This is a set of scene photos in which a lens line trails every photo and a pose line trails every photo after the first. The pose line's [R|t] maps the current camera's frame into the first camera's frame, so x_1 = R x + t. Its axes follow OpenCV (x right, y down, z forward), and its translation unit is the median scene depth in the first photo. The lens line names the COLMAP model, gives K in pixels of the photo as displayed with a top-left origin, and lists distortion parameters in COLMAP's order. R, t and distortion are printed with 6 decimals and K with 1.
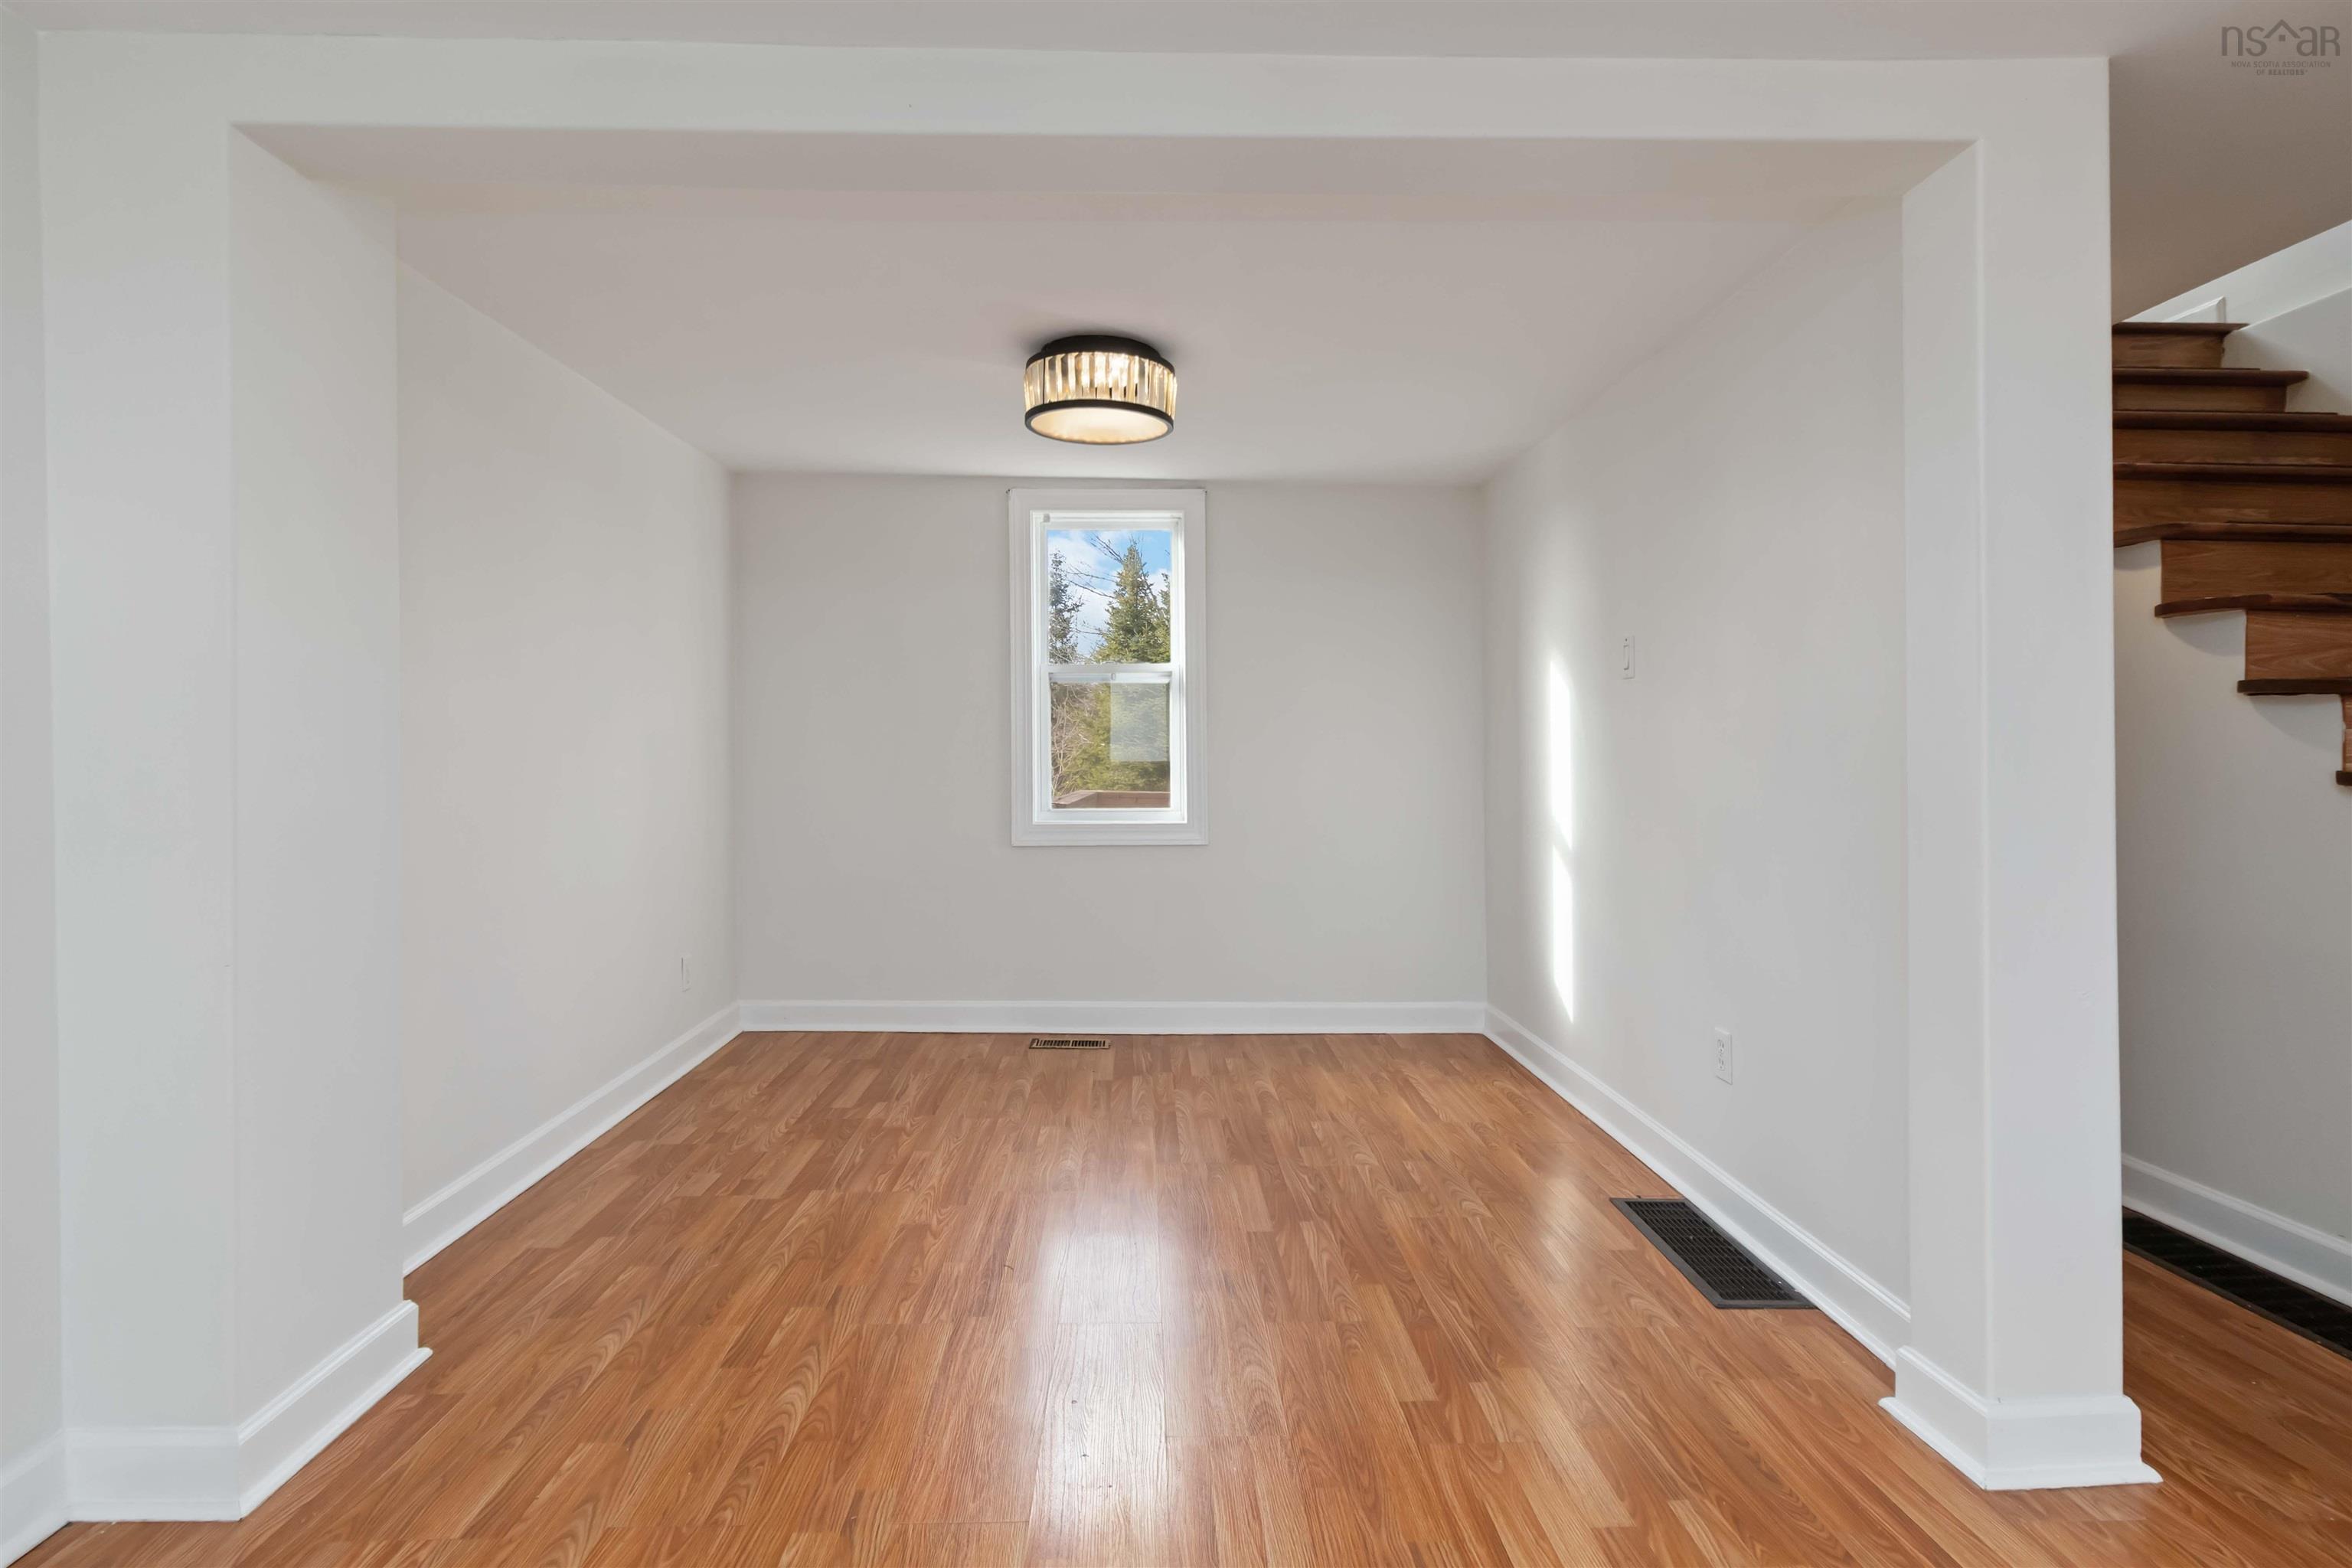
lens RADIAL K [[1174.9, 0, 1175.1], [0, 1174.9, 743.8], [0, 0, 1]] dist [0.005653, 0.000524]
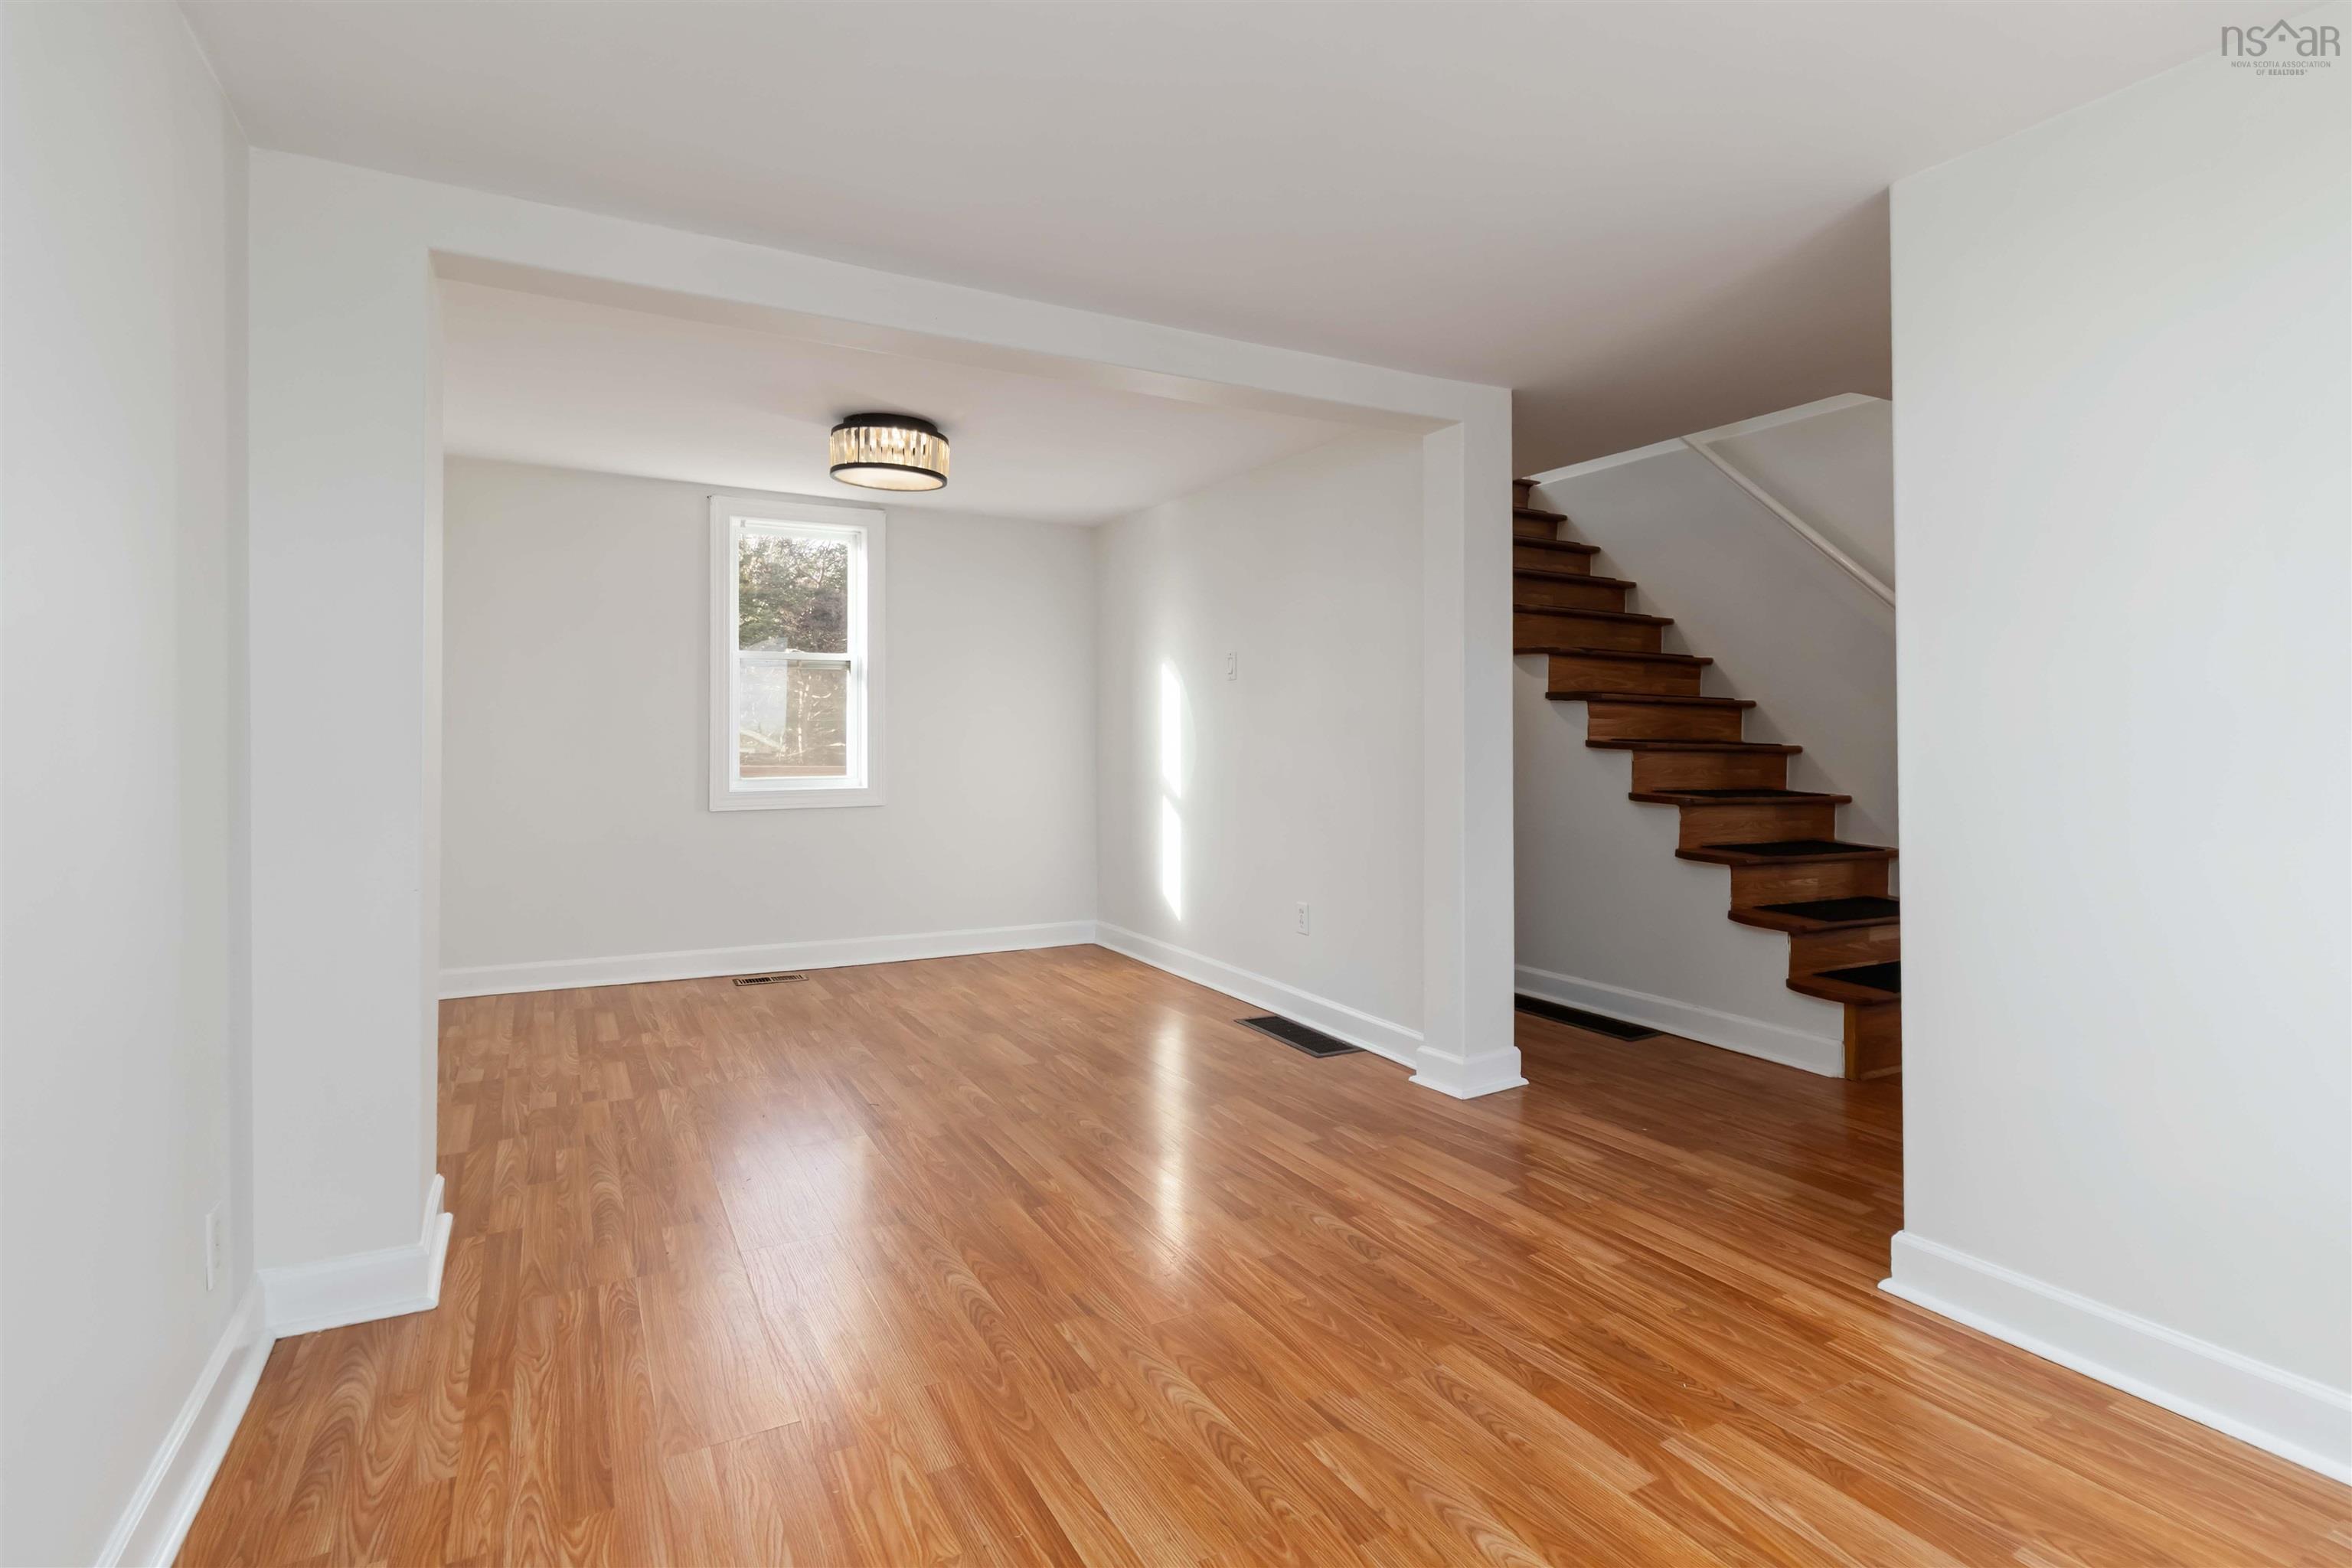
lens RADIAL K [[1156.1, 0, 1199.2], [0, 1156.1, 714.2], [0, 0, 1]] dist [0.003515, 0.000405]
pose [[0.885364, 0.008401, 0.464822, -0.459044], [-0.005021, 0.999951, -0.008509, 0.000955], [-0.464871, 0.005200, 0.885363, -0.387728]]
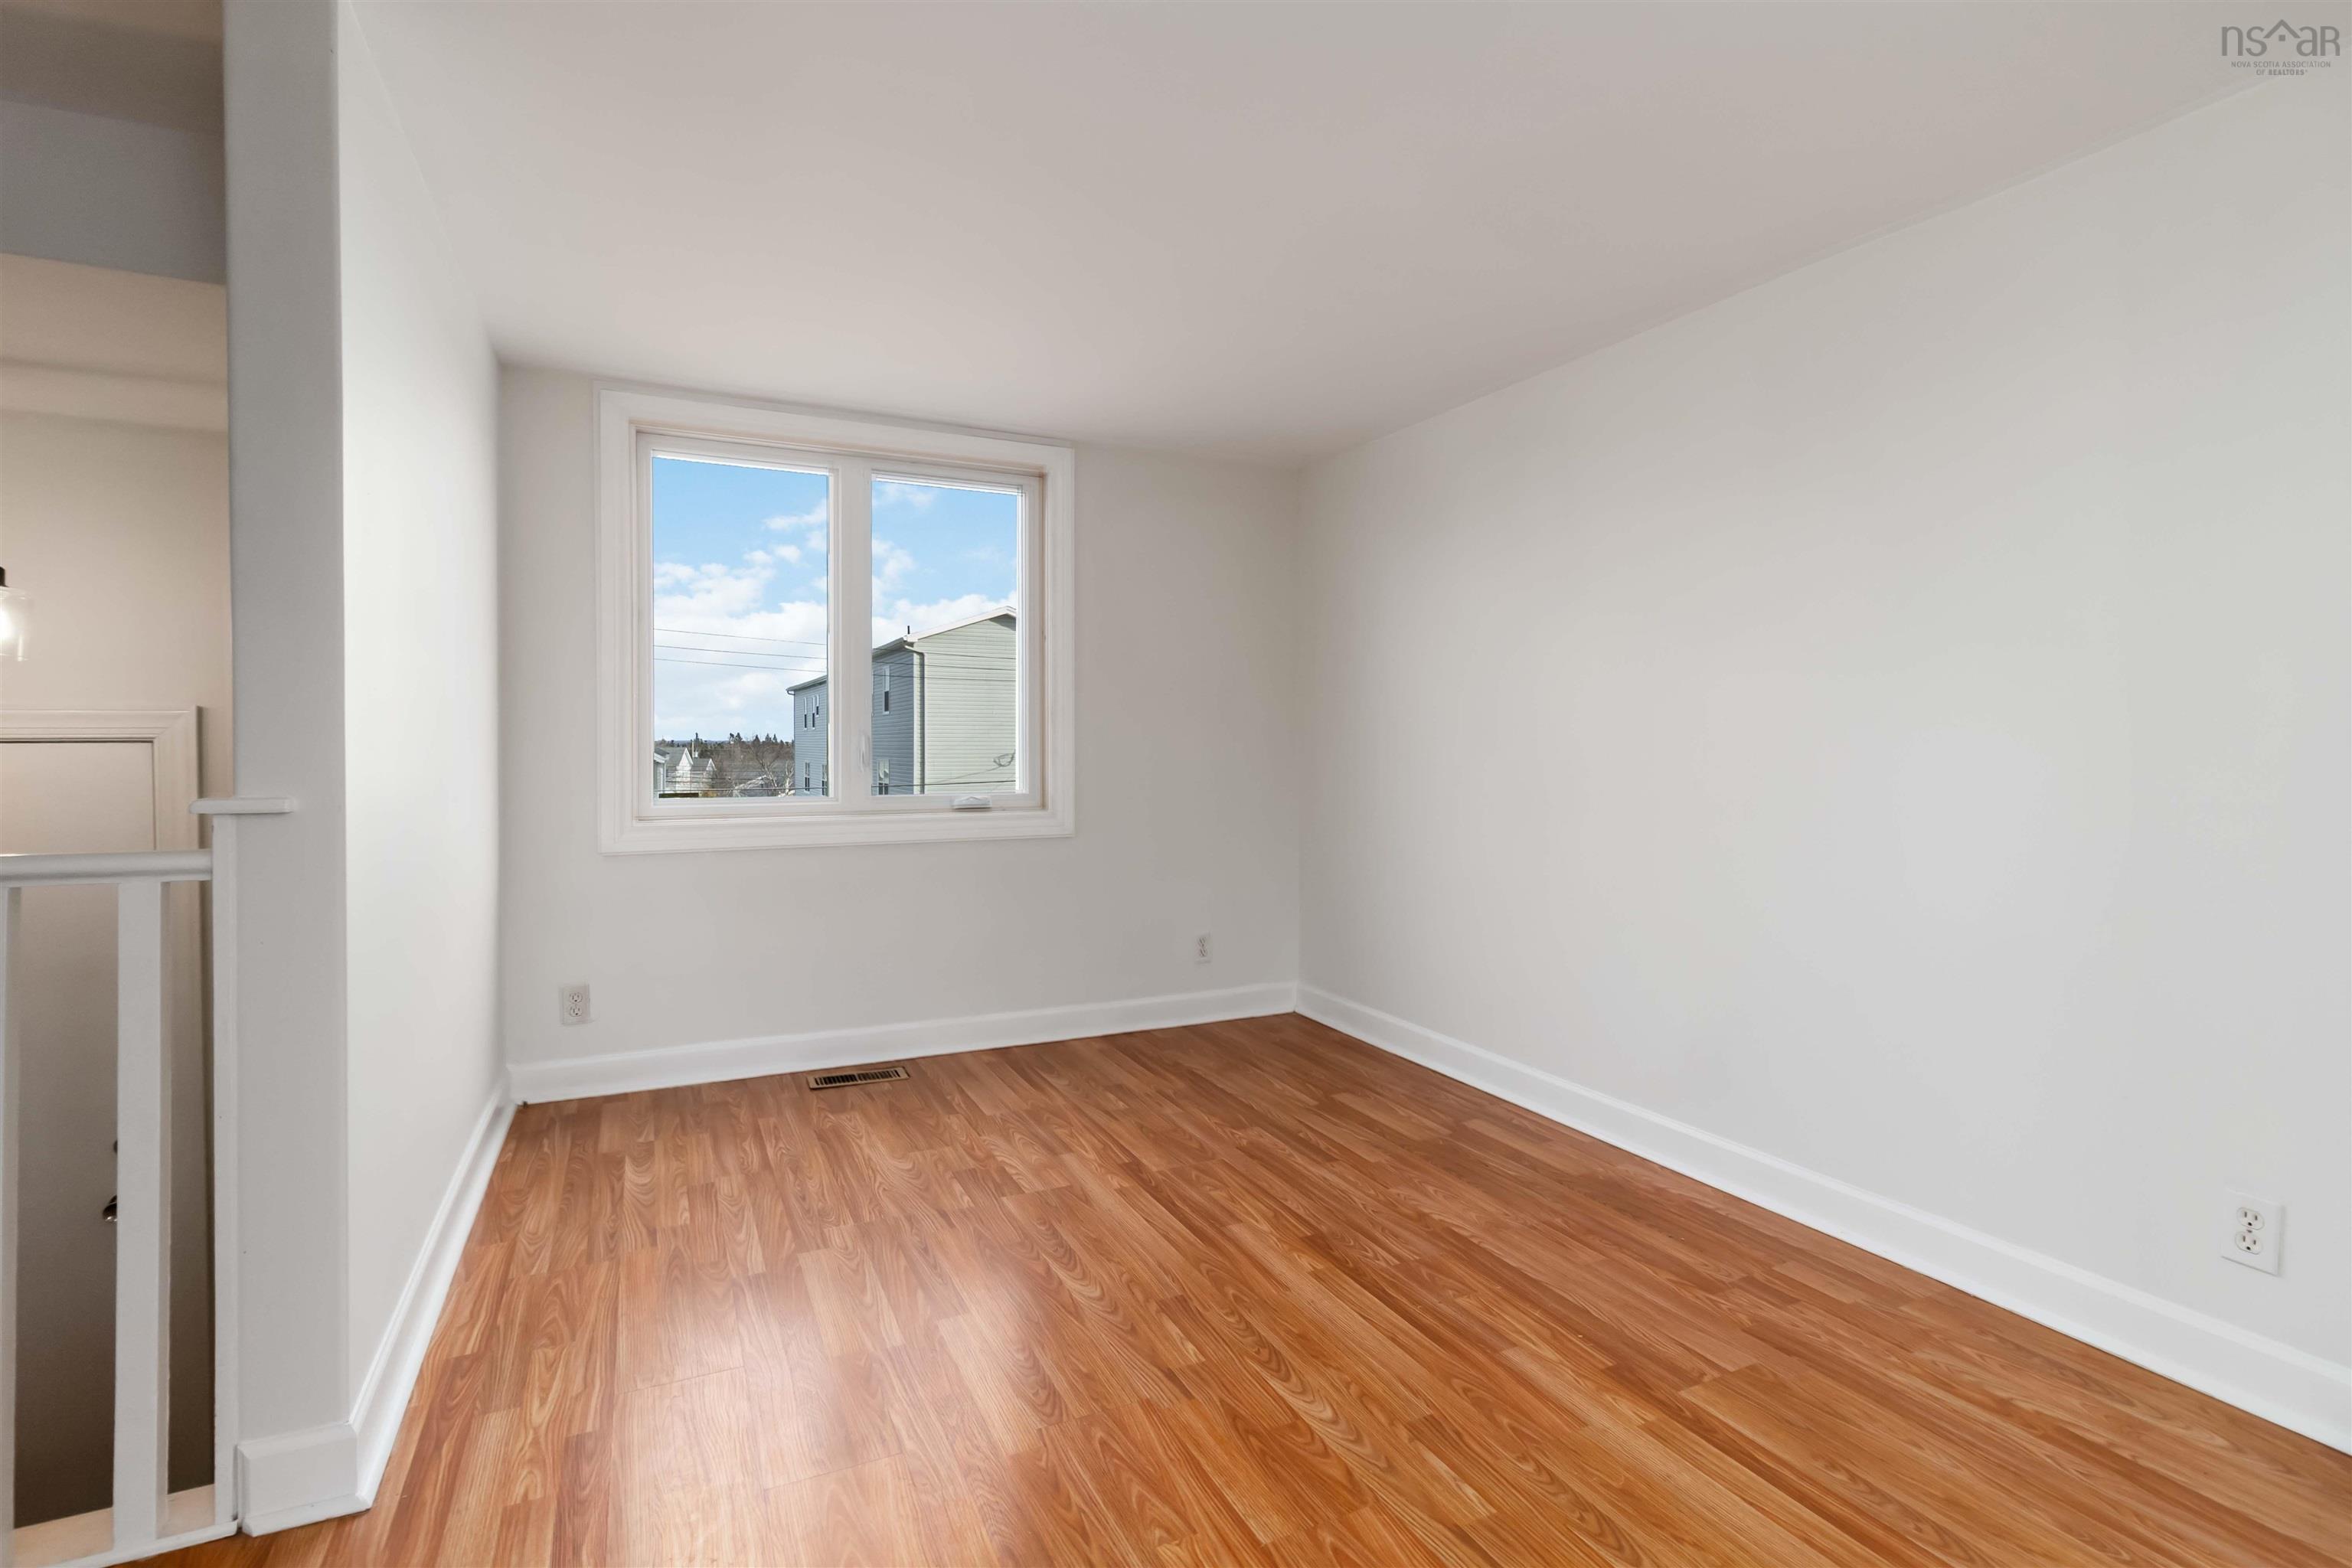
lens RADIAL K [[1108.7, 0, 1189.6], [0, 1108.7, 751.2], [0, 0, 1]] dist [0.002788, 0.000838]
pose [[-0.909362, 0.007457, -0.415938, 0.300991], [0.006590, 0.999972, 0.003520, 0.011699], [0.415953, 0.000460, -0.909386, 0.988096]]
